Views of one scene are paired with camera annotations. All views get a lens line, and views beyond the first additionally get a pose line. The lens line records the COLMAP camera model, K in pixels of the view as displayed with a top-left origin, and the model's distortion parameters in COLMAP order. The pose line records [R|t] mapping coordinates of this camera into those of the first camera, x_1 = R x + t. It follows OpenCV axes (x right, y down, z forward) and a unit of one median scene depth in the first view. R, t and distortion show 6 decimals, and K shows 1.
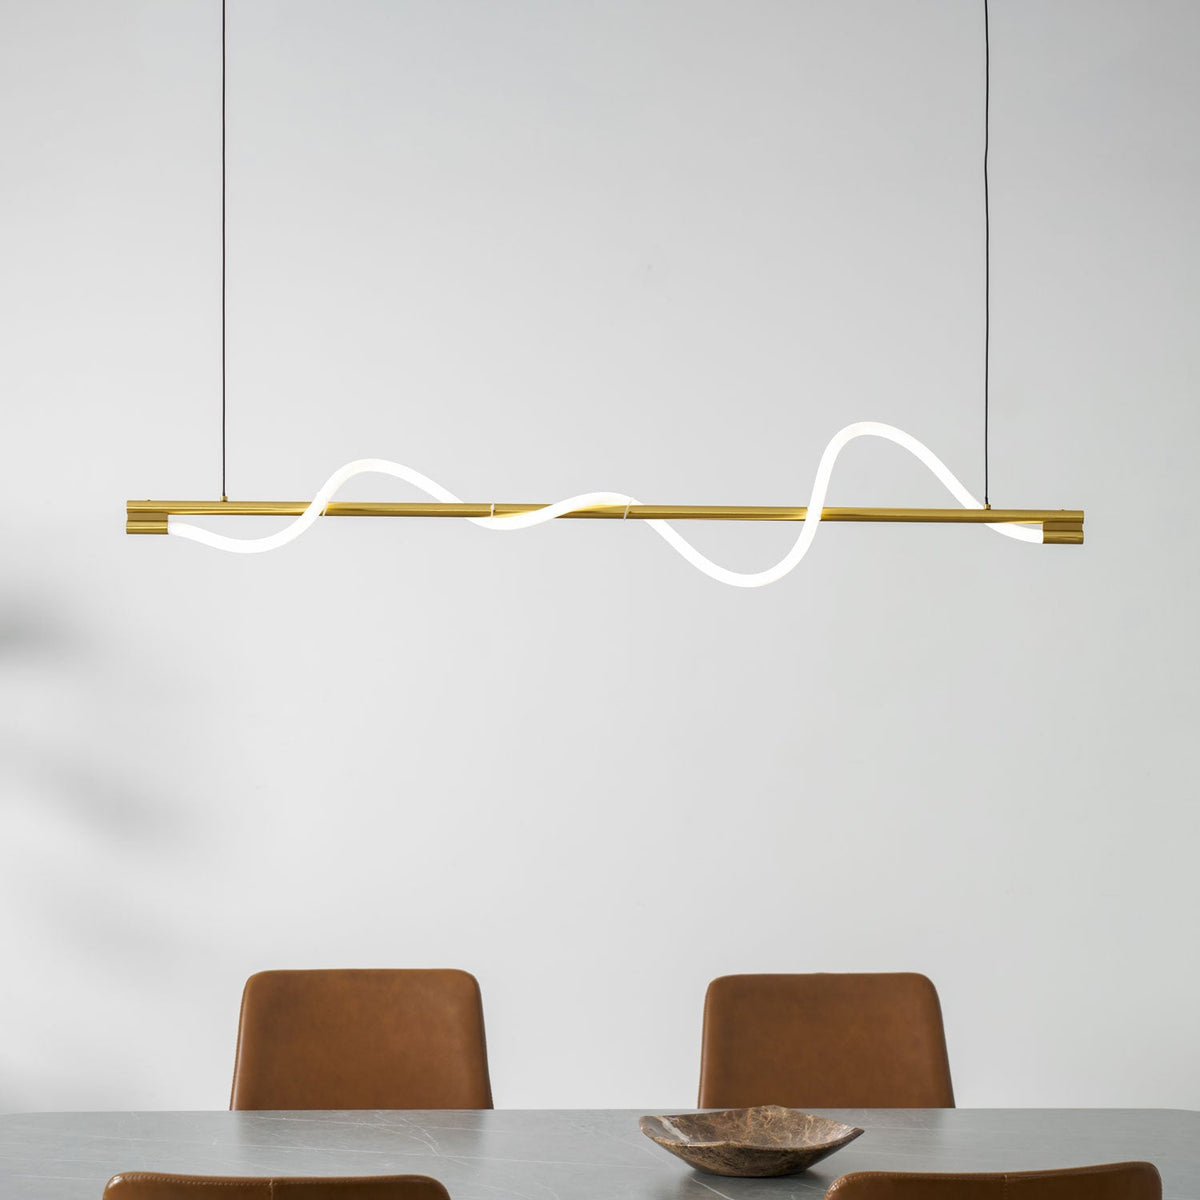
lens RADIAL K [[3045.6, 0, 548.9], [0, 3045.6, 531.0], [0, 0, 1]] dist [0.006990, 0.256638]
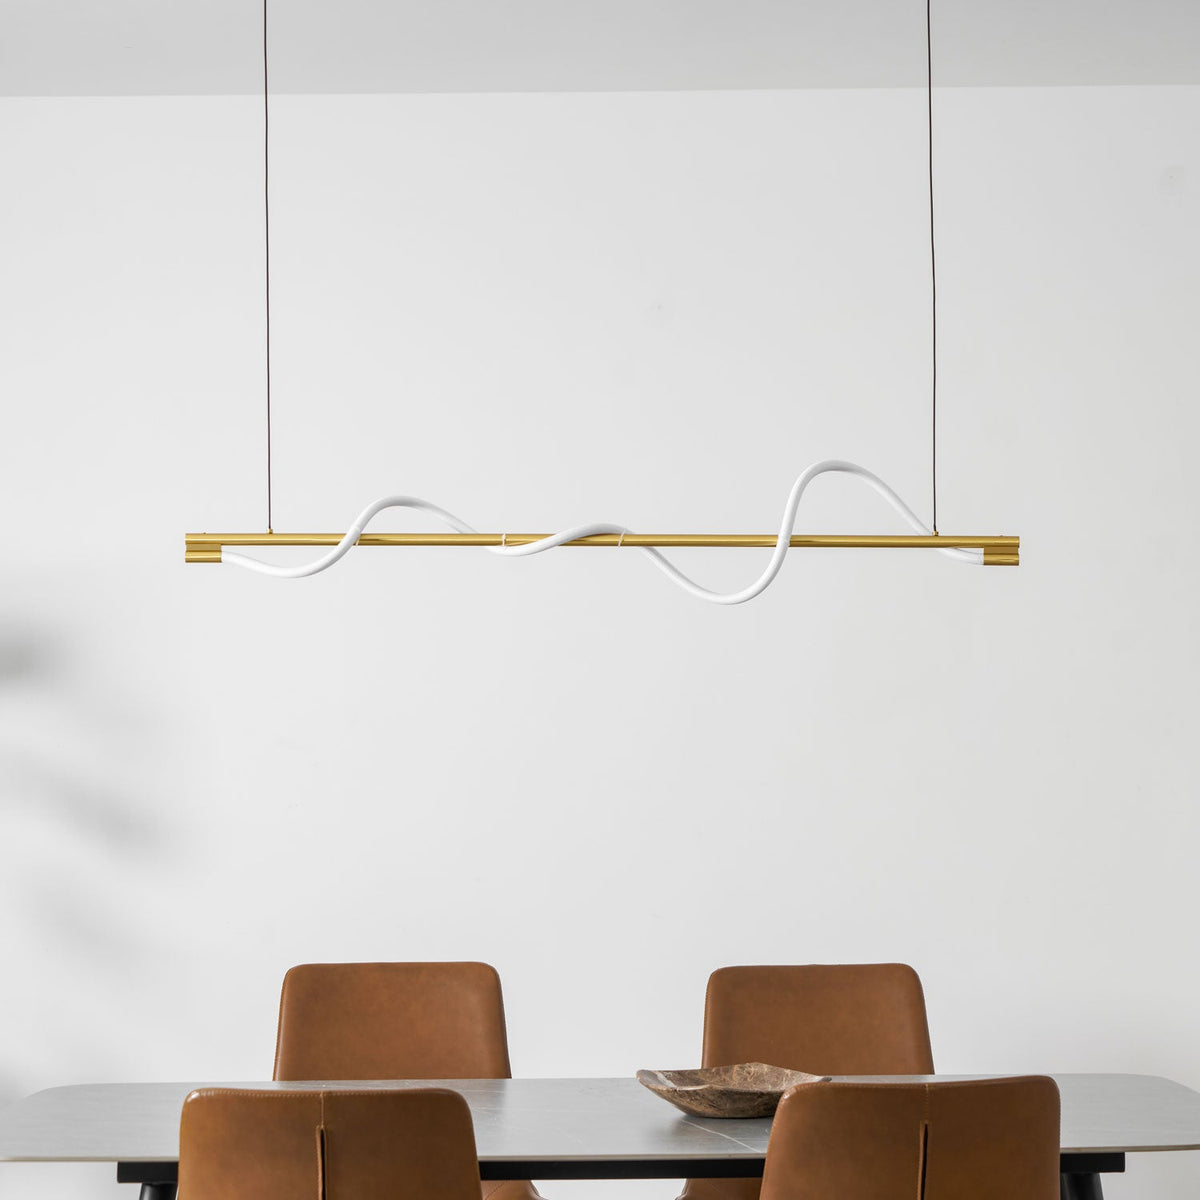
lens RADIAL K [[3289.0, 0, 599.3], [0, 3289.0, 559.4], [0, 0, 1]] dist [-0.024654, 0.513533]
pose [[0.999965, -0.007050, 0.004608, 0.011547], [0.007055, 0.999974, -0.001235, 0.002346], [-0.004599, 0.001267, 0.999989, -0.237176]]
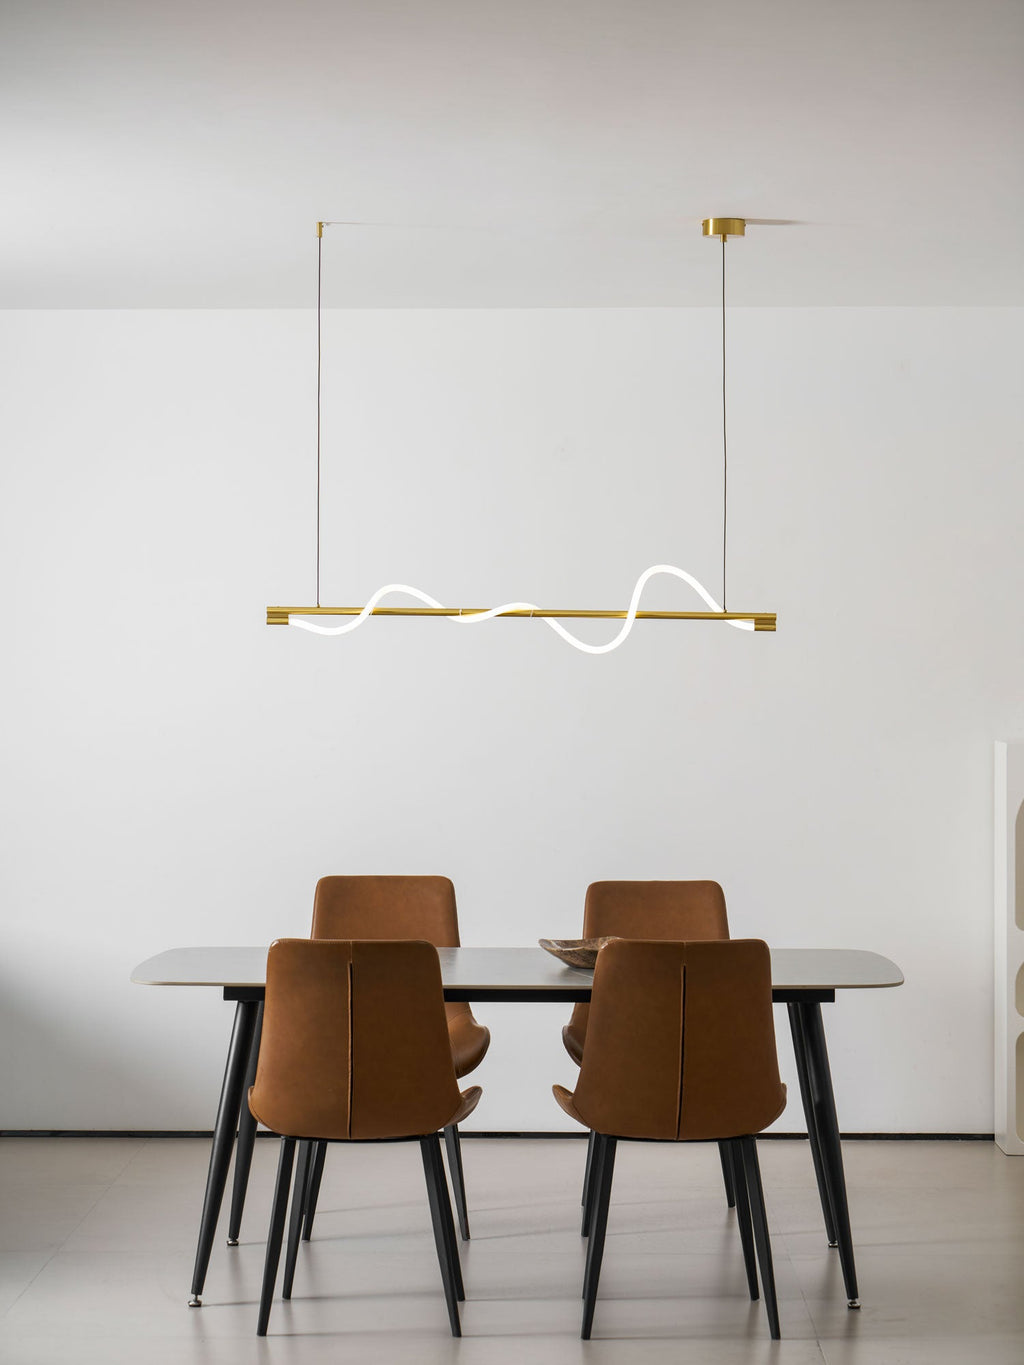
lens RADIAL K [[2437.7, 0, 479.2], [0, 2437.7, 558.5], [0, 0, 1]] dist [0.032537, 0.019657]
pose [[0.999895, 0.002864, -0.014193, 0.014114], [-0.003125, 0.999827, -0.018344, -0.012334], [0.014138, 0.018386, 0.999731, -0.500252]]
